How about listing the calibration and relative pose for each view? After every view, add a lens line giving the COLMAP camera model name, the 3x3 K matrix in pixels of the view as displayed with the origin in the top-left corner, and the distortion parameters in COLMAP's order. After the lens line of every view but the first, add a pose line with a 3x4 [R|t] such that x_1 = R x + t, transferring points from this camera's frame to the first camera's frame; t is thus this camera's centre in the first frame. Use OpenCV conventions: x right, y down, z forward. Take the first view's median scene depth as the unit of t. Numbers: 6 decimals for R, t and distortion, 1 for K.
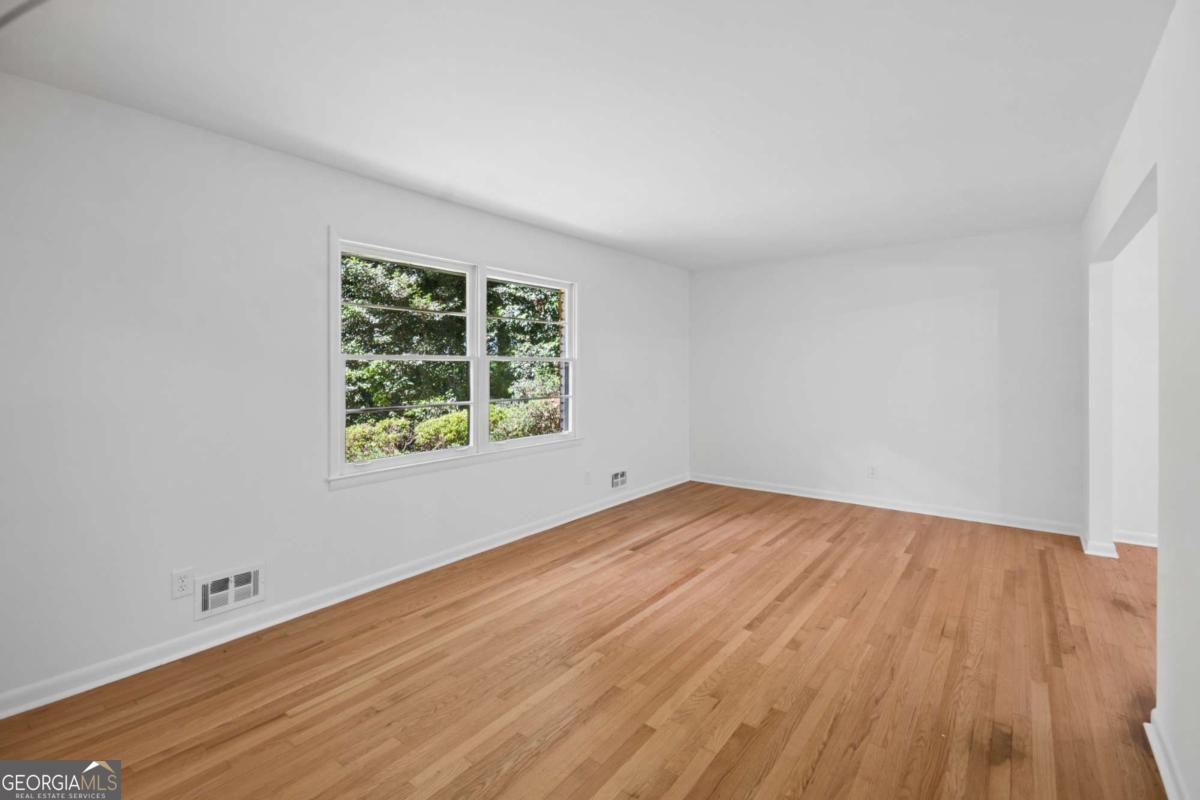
lens RADIAL K [[537.3, 0, 612.1], [0, 537.3, 371.7], [0, 0, 1]] dist [0.003484, 0.000407]
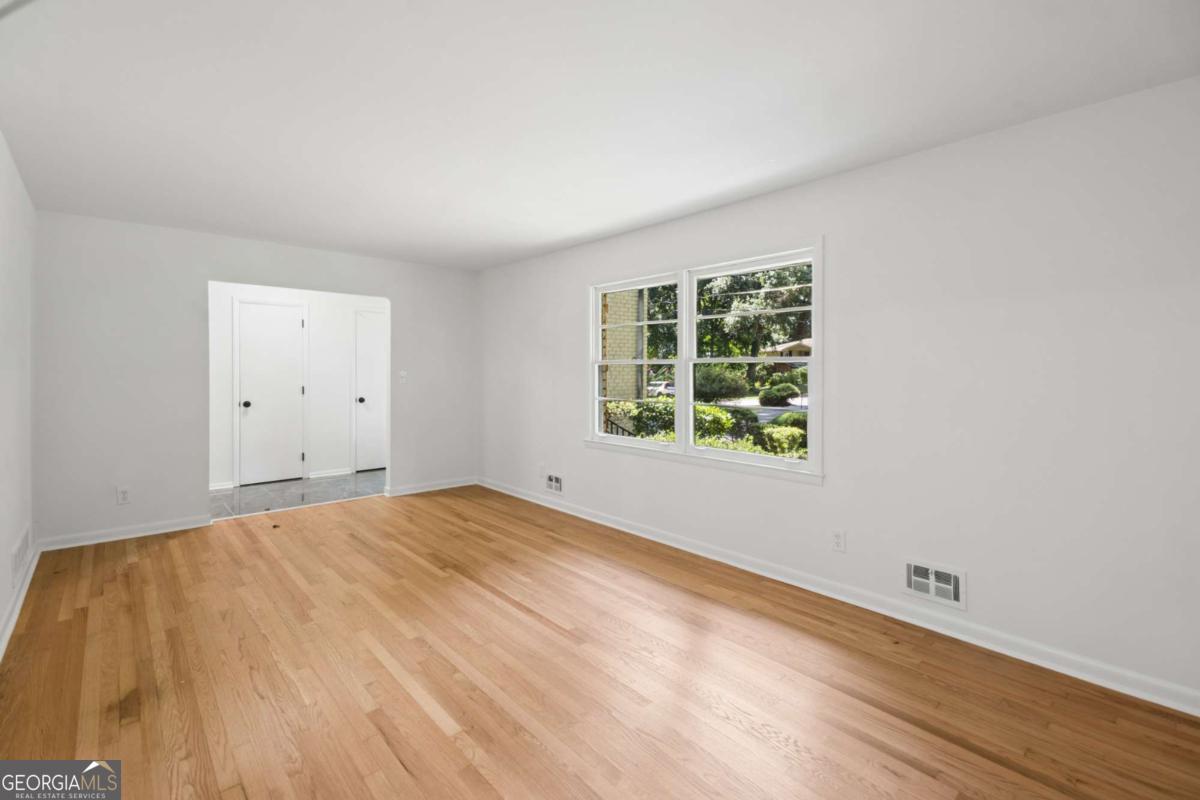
lens RADIAL K [[537.3, 0, 612.1], [0, 537.3, 371.7], [0, 0, 1]] dist [0.003484, 0.000407]
pose [[-0.174992, 0.008551, -0.984533, 0.606963], [-0.013326, 0.999850, 0.011053, -0.009489], [0.984480, 0.015054, -0.174852, 0.802176]]
